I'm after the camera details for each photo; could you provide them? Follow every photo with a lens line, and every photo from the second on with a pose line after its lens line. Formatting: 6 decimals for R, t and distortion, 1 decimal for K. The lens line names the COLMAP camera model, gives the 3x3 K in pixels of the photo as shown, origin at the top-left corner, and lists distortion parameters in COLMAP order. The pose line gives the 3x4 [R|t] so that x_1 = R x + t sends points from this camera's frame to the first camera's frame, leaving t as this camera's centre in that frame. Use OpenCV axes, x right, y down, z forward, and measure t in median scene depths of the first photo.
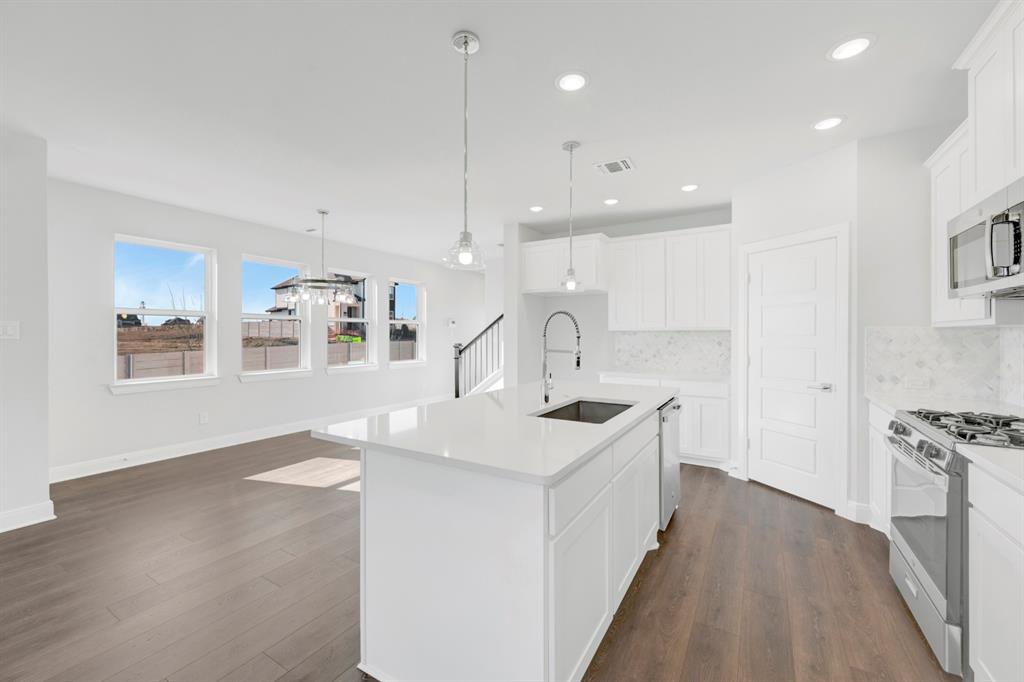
lens RADIAL K [[410.3, 0, 517.4], [0, 410.3, 332.3], [0, 0, 1]] dist [-0.002698, 0.001211]
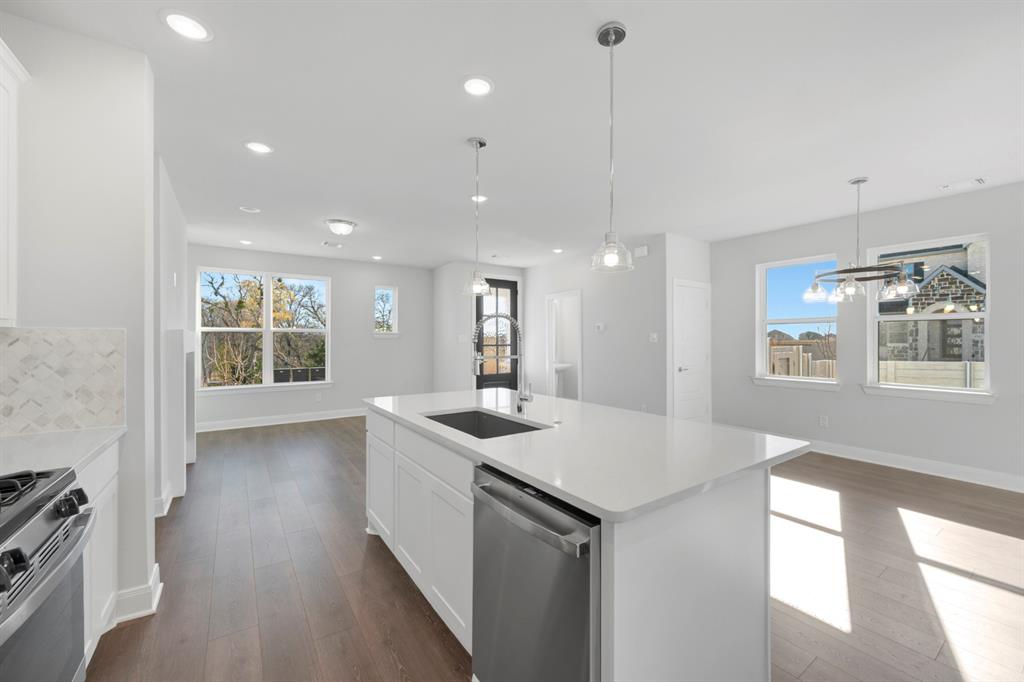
lens RADIAL K [[410.3, 0, 514.5], [0, 410.3, 340.9], [0, 0, 1]] dist [-0.002698, 0.001211]
pose [[-0.411114, 0.000410, -0.911584, 0.571227], [0.005507, 0.999983, -0.002034, 0.006171], [0.911567, -0.005857, -0.411109, 0.848716]]
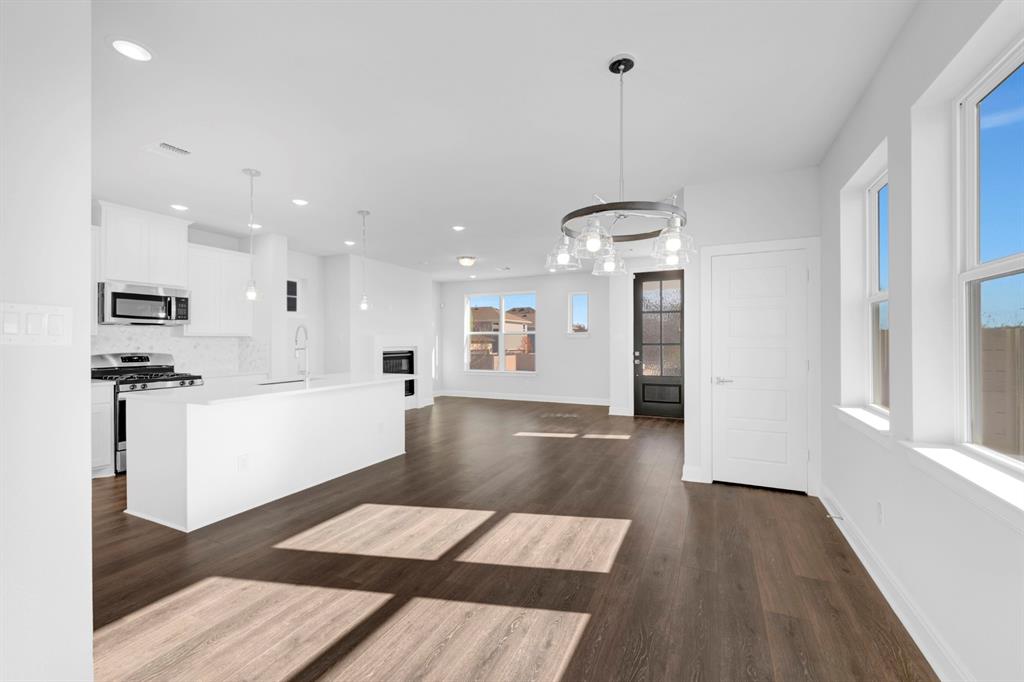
lens RADIAL K [[410.3, 0, 518.9], [0, 410.3, 341.1], [0, 0, 1]] dist [-0.002698, 0.001211]
pose [[-0.994078, 0.004555, -0.108574, -0.362036], [0.005183, 0.999971, -0.005506, 0.017444], [0.108546, -0.006036, -0.994073, 1.667546]]
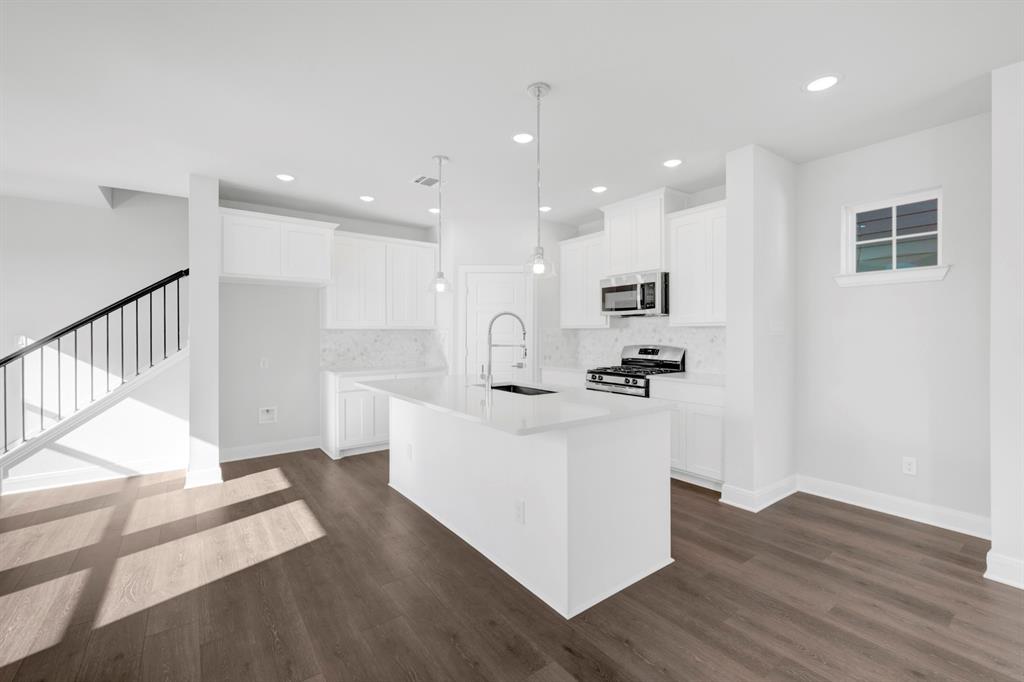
lens RADIAL K [[437.7, 0, 520.0], [0, 437.7, 332.8], [0, 0, 1]] dist [-0.005266, 0.002387]
pose [[0.373991, 0.000123, 0.927432, -0.658967], [-0.001832, 0.999998, 0.000607, 0.004317], [-0.927430, -0.001926, 0.373991, 0.282289]]
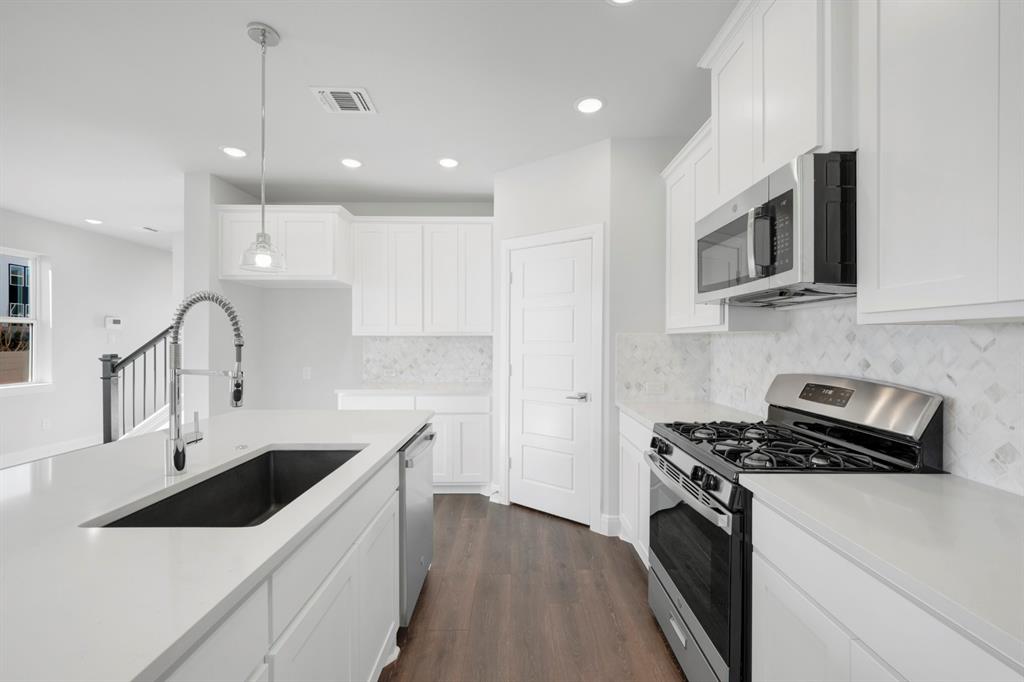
lens RADIAL K [[410.3, 0, 520.7], [0, 410.3, 341.6], [0, 0, 1]] dist [-0.002698, 0.001211]
pose [[0.851729, -0.000328, 0.523982, 0.107194], [-0.003449, 0.999975, 0.006233, 0.001378], [-0.523971, -0.007116, 0.851706, 0.211992]]
